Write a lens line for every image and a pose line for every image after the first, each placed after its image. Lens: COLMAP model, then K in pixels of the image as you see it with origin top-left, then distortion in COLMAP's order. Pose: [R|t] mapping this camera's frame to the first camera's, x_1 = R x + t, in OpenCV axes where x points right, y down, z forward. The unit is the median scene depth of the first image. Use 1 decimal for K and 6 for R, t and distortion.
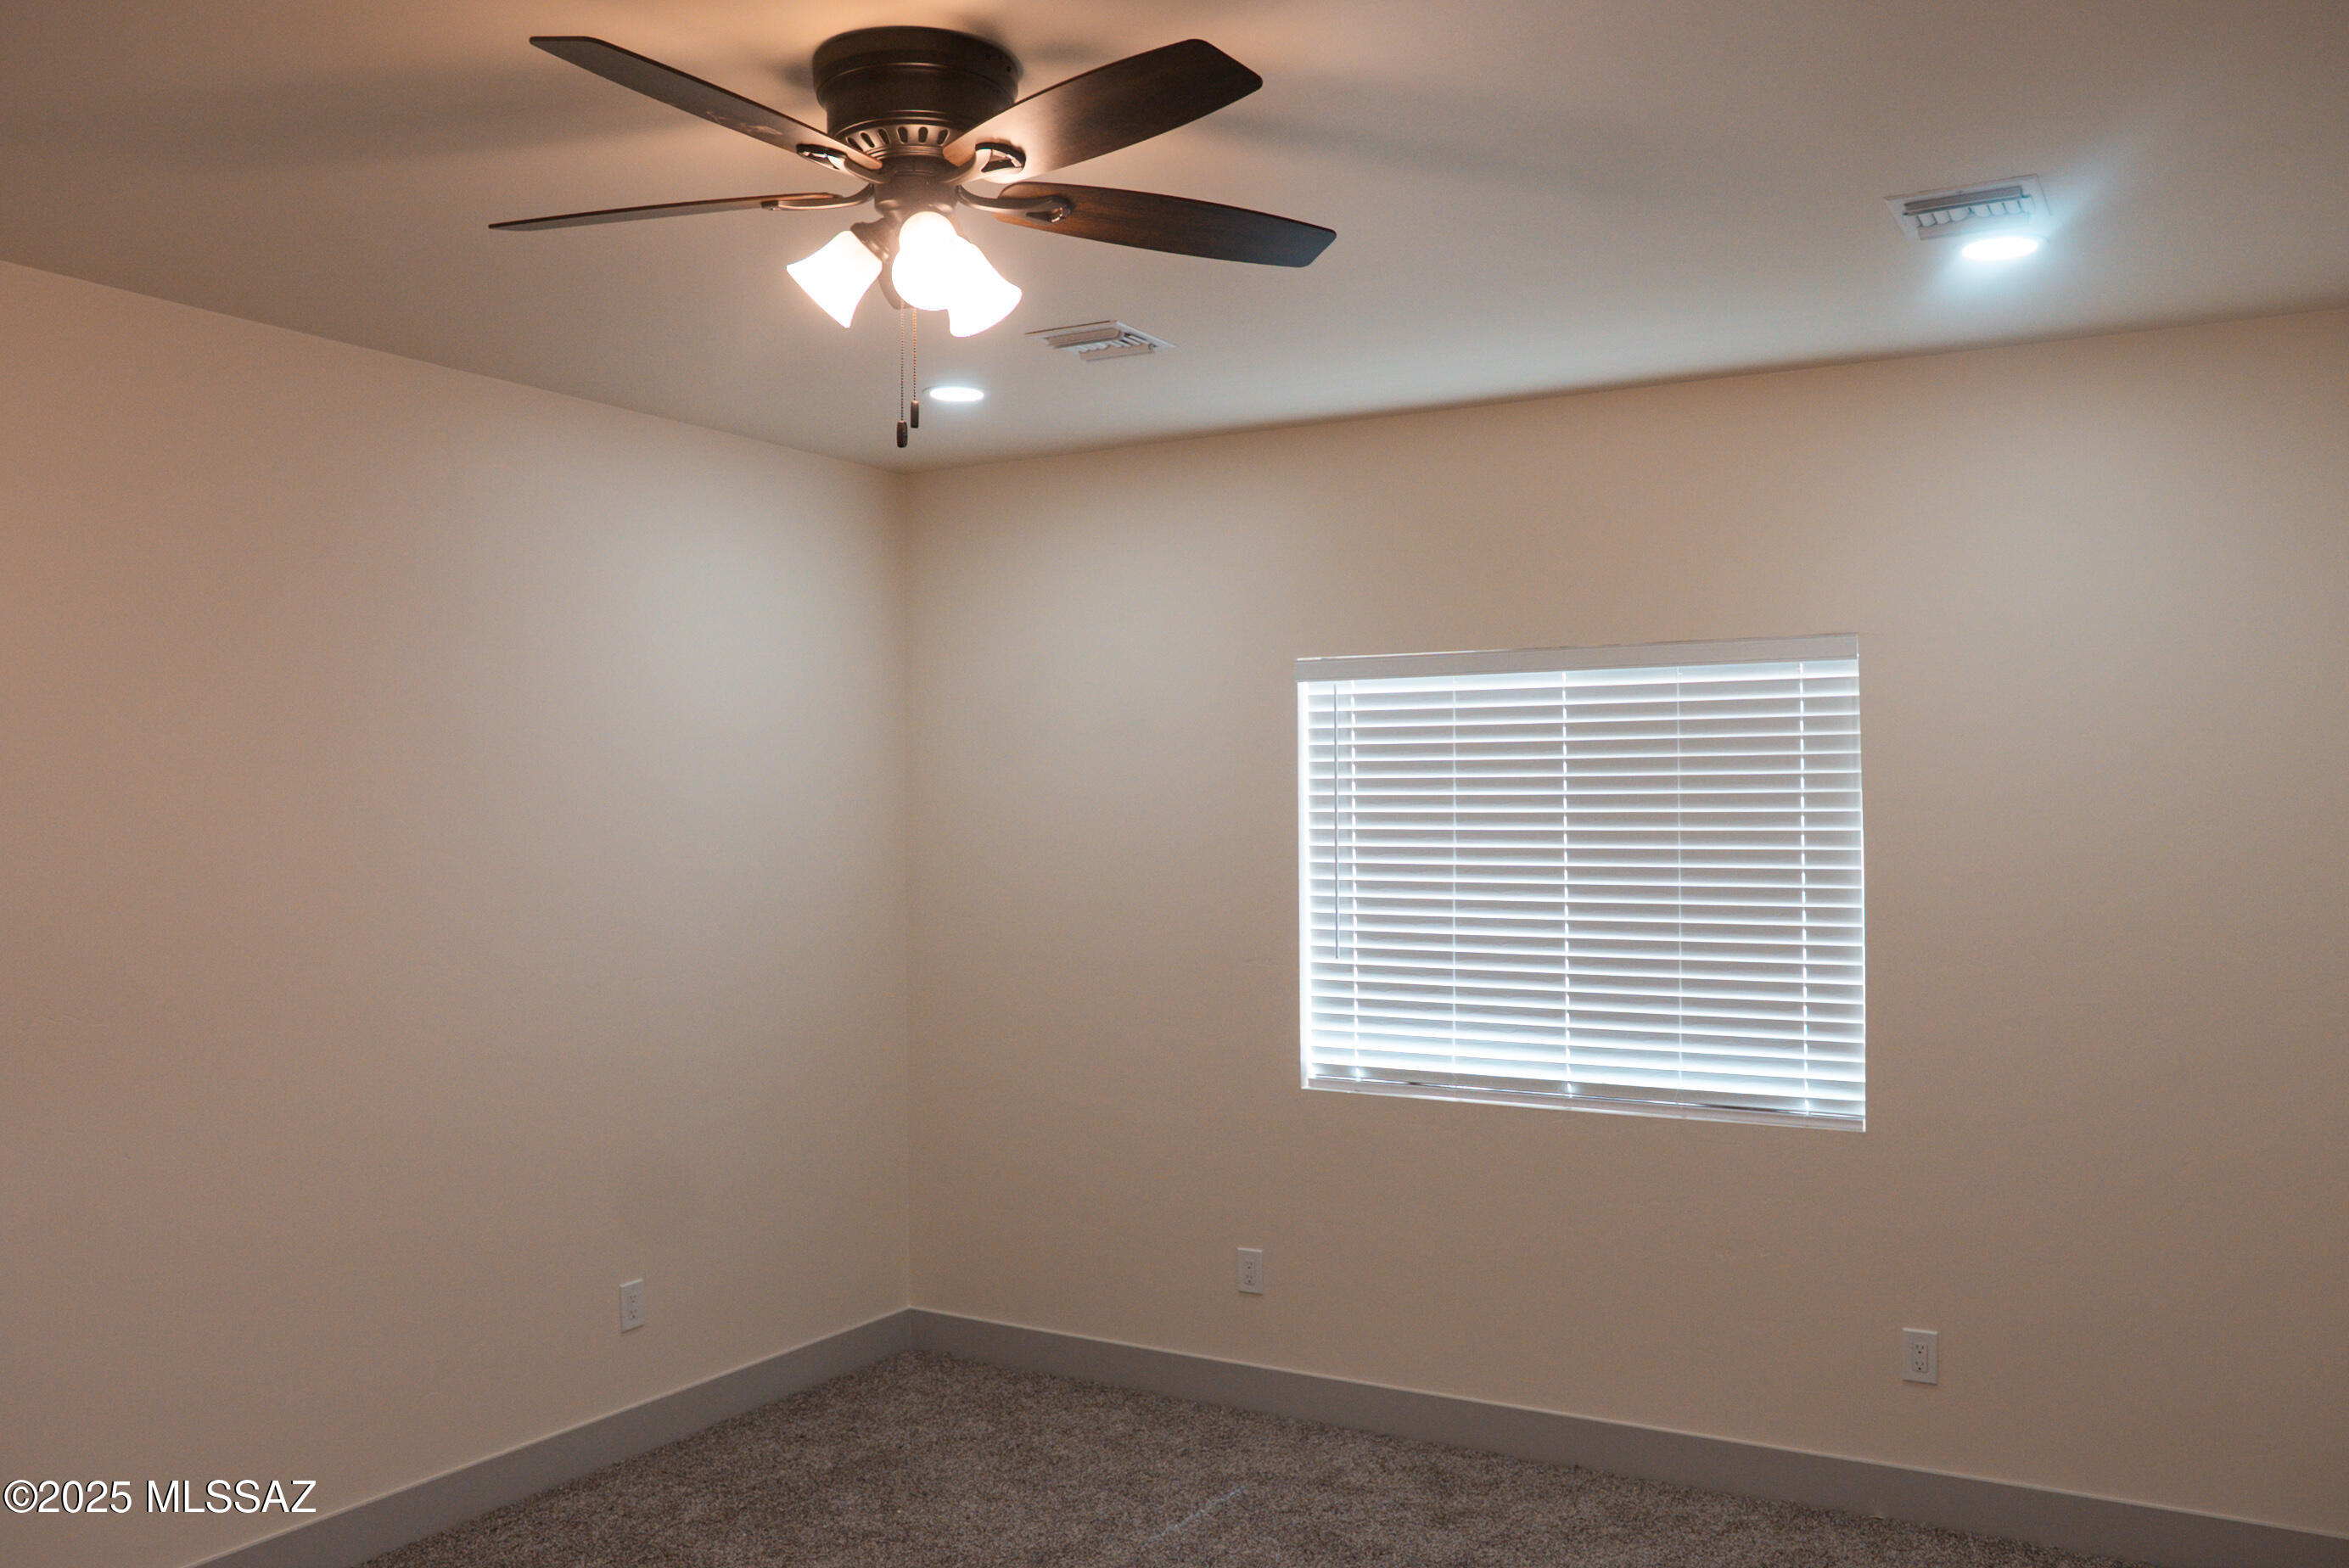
lens RADIAL K [[1935.5, 0, 1168.3], [0, 1935.5, 784.1], [0, 0, 1]] dist [-0.045914, 0.008185]
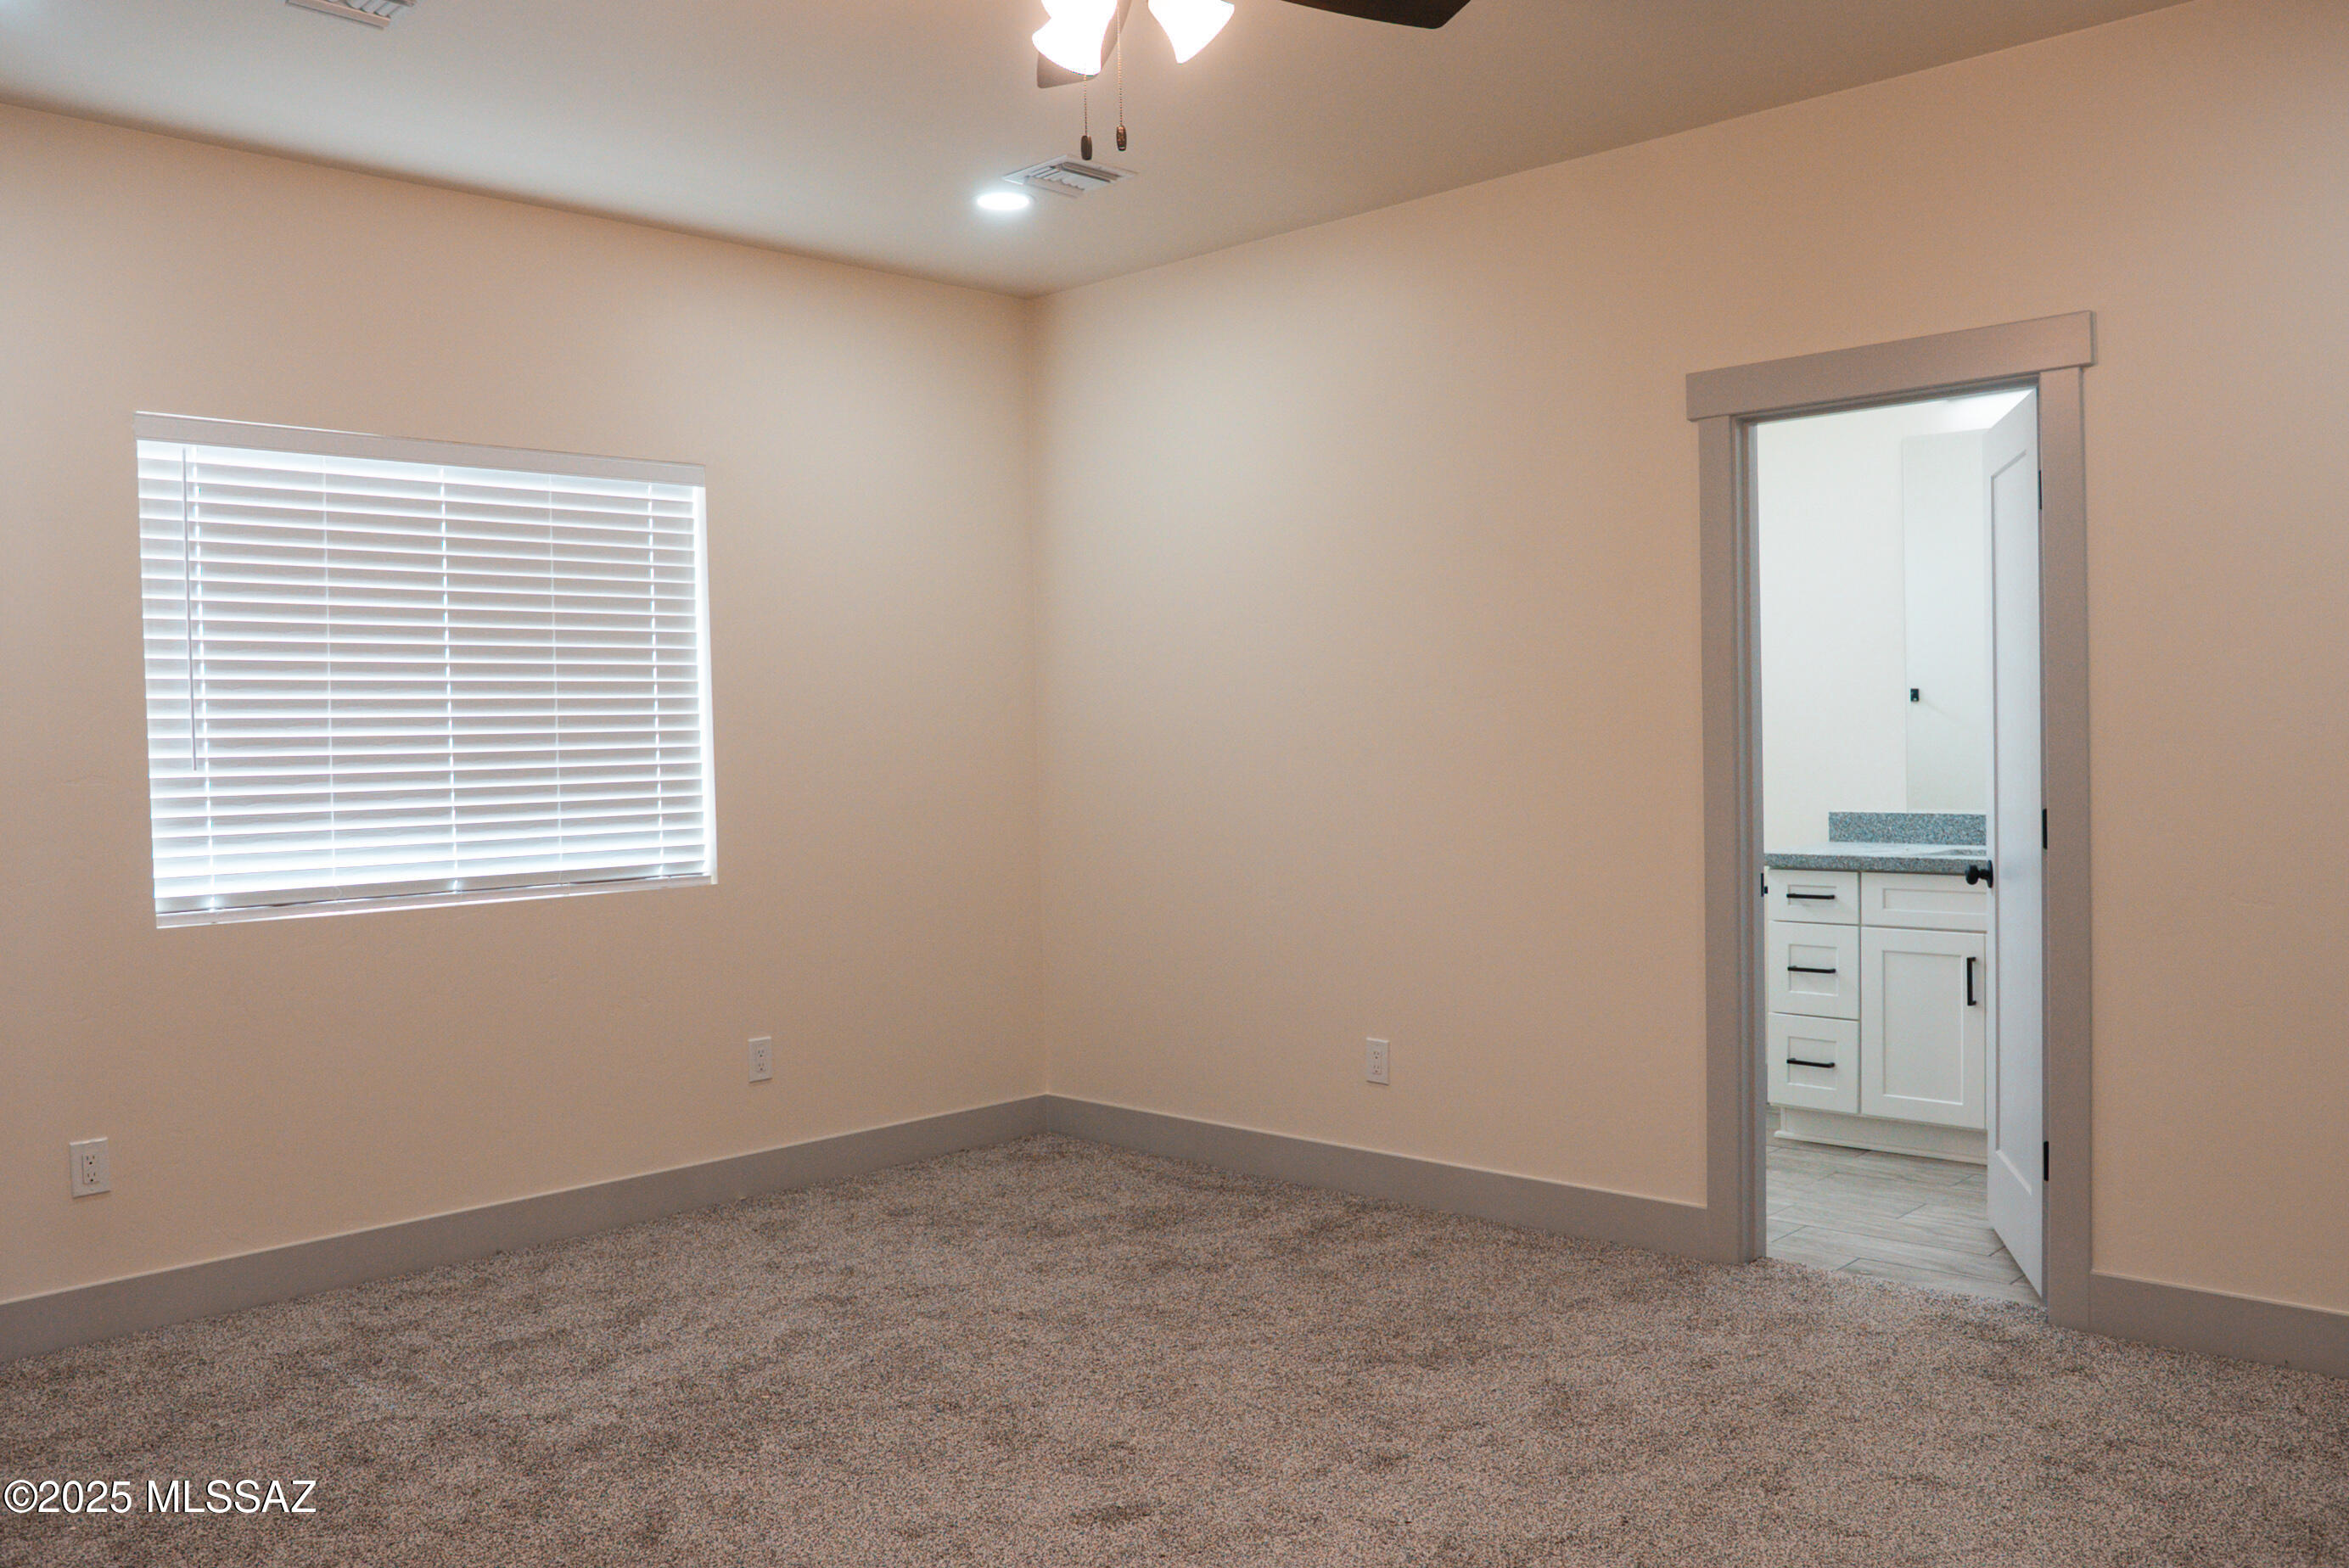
lens RADIAL K [[1935.5, 0, 1167.7], [0, 1935.5, 783.2], [0, 0, 1]] dist [-0.045914, 0.008185]
pose [[0.233219, -0.026878, 0.972053, -0.674164], [0.006513, 0.999639, 0.026078, 0.081200], [-0.972402, 0.000249, 0.233310, 0.407605]]
